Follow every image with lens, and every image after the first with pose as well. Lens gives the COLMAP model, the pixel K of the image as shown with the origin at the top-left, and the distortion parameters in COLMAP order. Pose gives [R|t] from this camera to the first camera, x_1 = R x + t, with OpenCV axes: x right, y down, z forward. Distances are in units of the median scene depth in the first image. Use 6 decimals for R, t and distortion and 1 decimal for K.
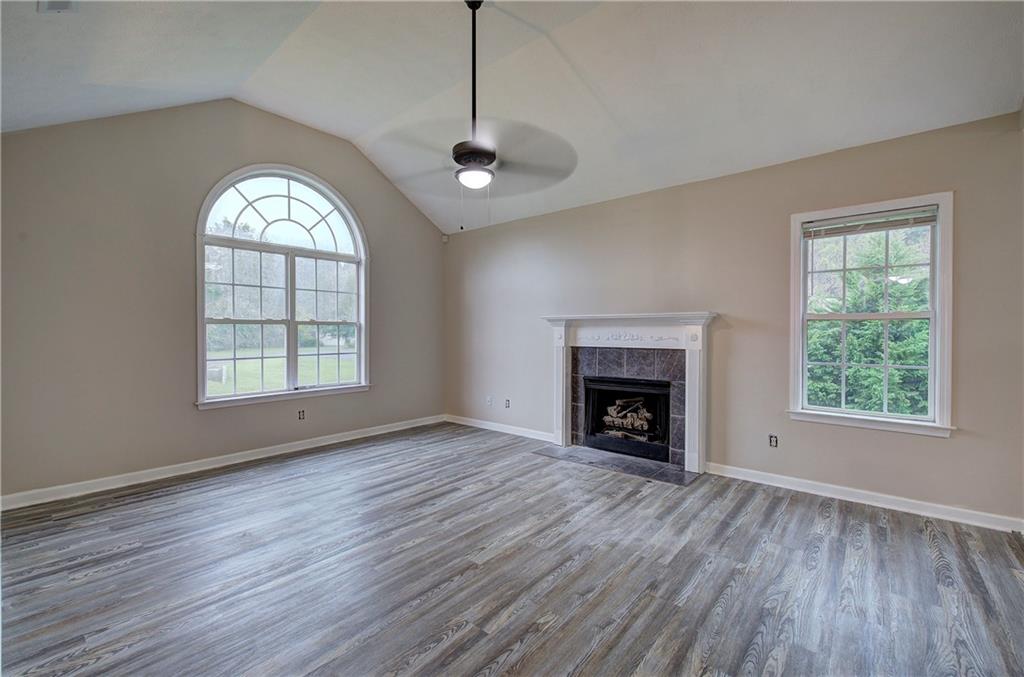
lens RADIAL K [[437.1, 0, 515.6], [0, 437.1, 336.6], [0, 0, 1]] dist [-0.004385, 0.000374]
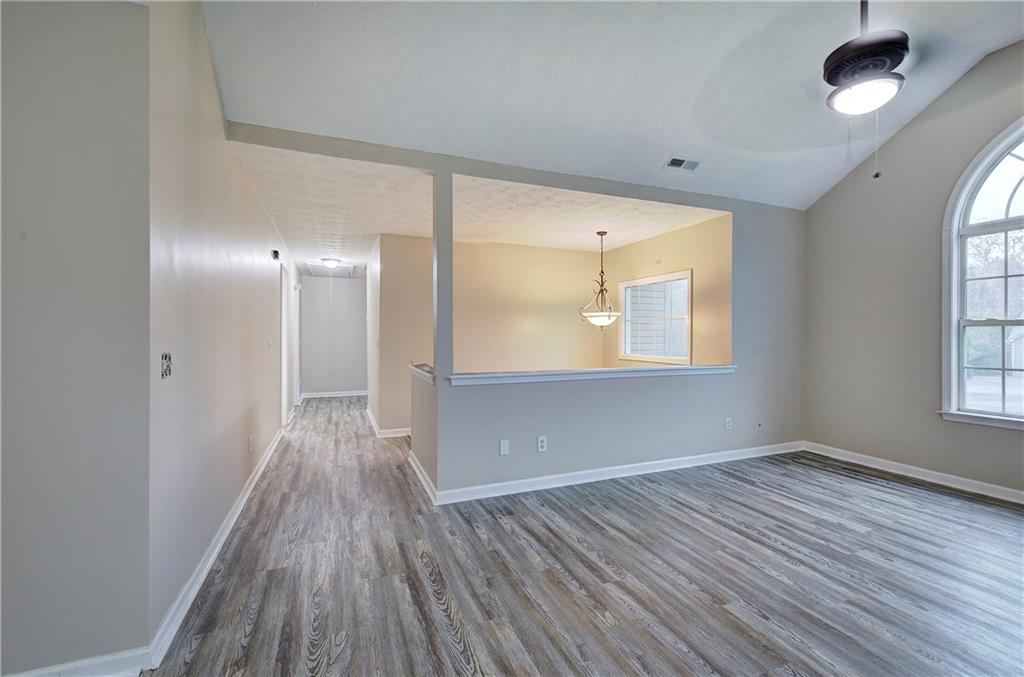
lens RADIAL K [[437.1, 0, 513.9], [0, 437.1, 336.0], [0, 0, 1]] dist [-0.004385, 0.000374]
pose [[-0.474225, 0.002263, -0.880401, 0.844905], [-0.010433, 0.999912, 0.008190, -0.012766], [0.880342, 0.013069, -0.474160, 1.009525]]
